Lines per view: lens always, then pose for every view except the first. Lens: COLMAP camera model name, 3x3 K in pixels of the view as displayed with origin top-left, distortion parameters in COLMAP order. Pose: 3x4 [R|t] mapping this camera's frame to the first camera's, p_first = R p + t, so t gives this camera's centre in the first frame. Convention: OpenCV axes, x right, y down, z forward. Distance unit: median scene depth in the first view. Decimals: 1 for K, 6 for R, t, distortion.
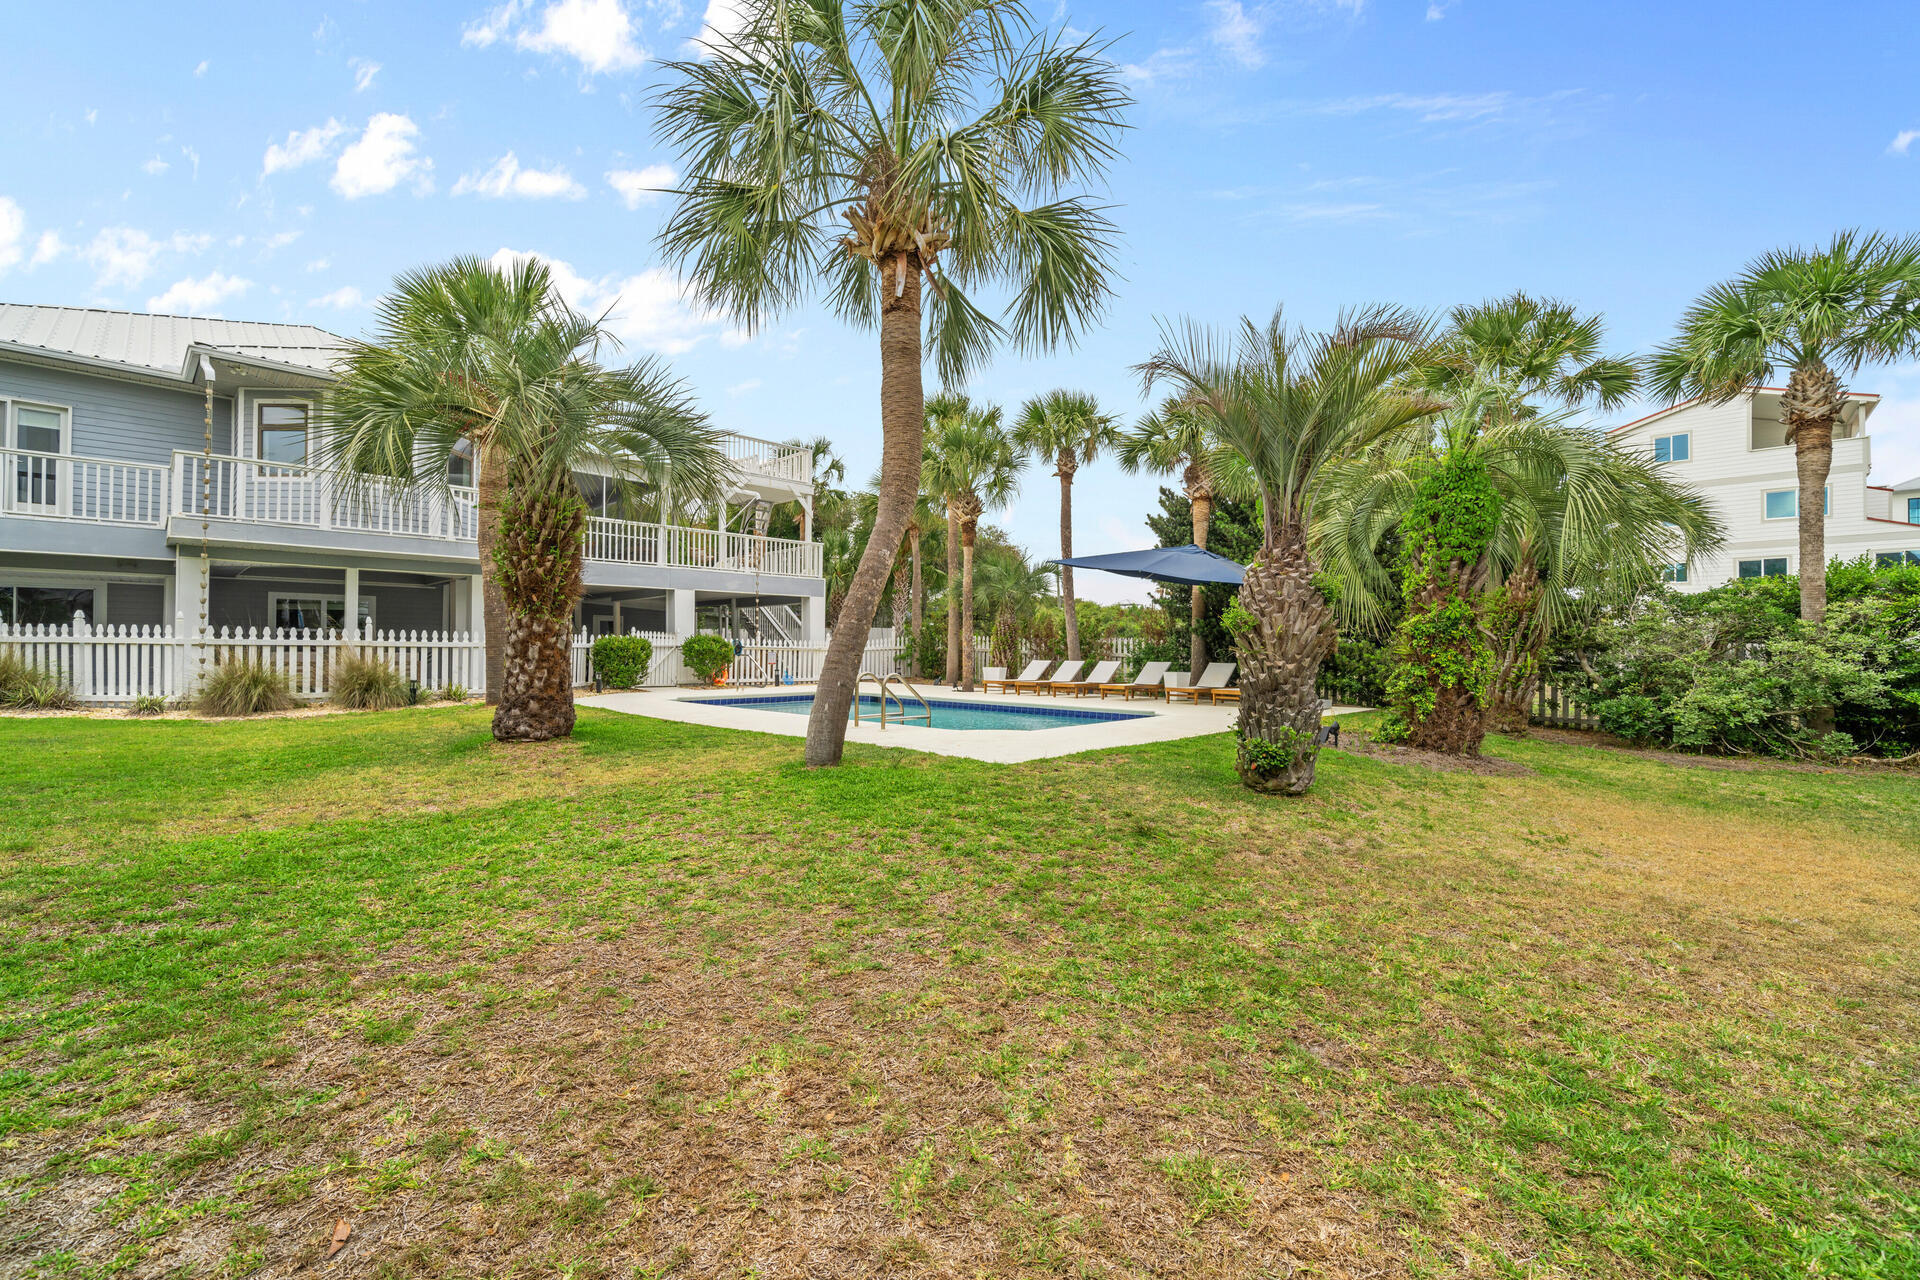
lens RADIAL K [[766.1, 0, 958.4], [0, 766.1, 642.9], [0, 0, 1]] dist [0.000218, 0.000551]
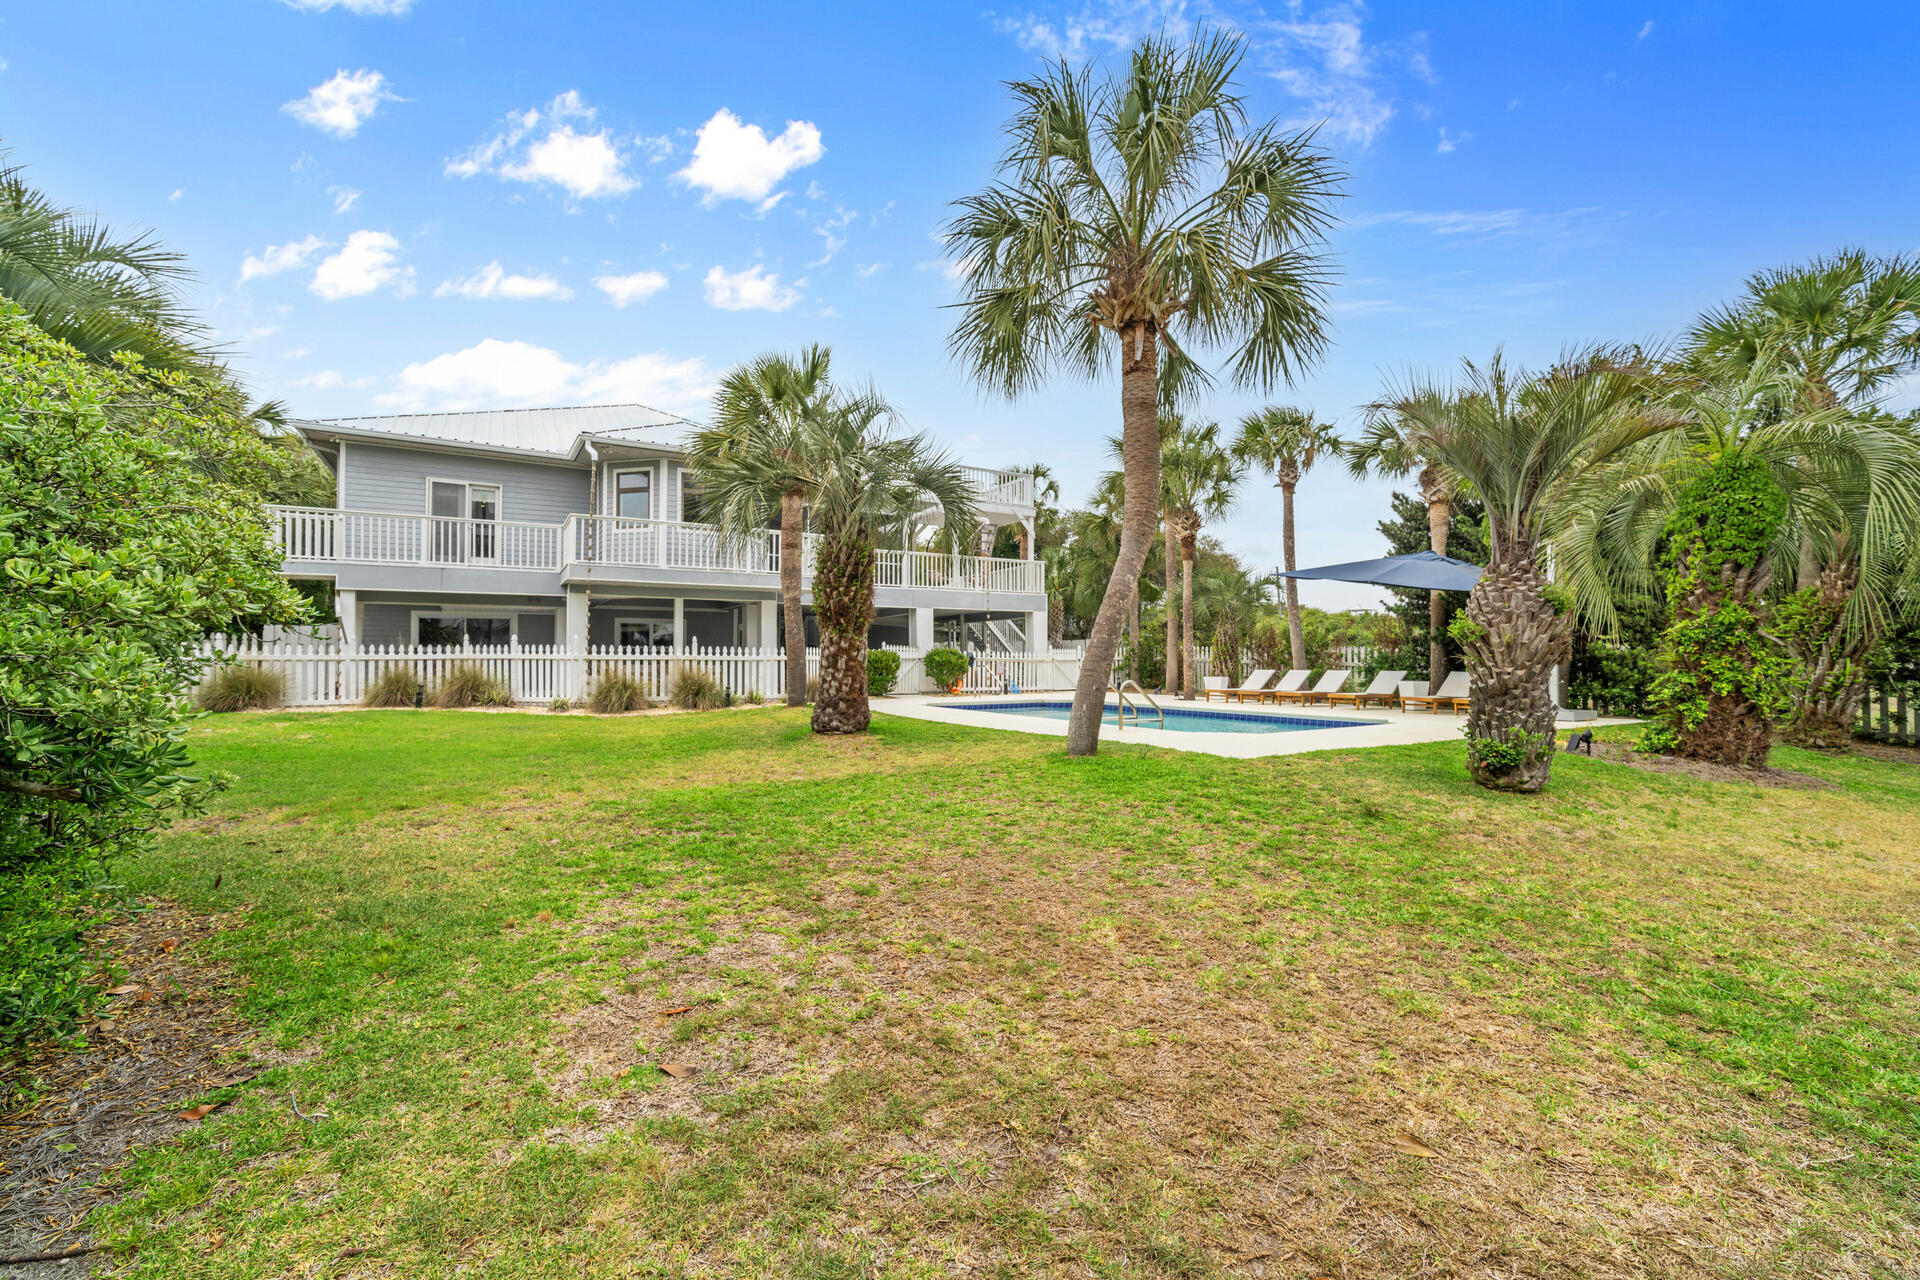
lens RADIAL K [[766.1, 0, 963.1], [0, 766.1, 642.9], [0, 0, 1]] dist [0.000218, 0.000551]
pose [[0.966167, -0.011969, -0.257641, -0.033159], [0.008174, 0.999842, -0.015799, -0.000467], [0.257789, 0.013158, 0.966112, -0.172822]]
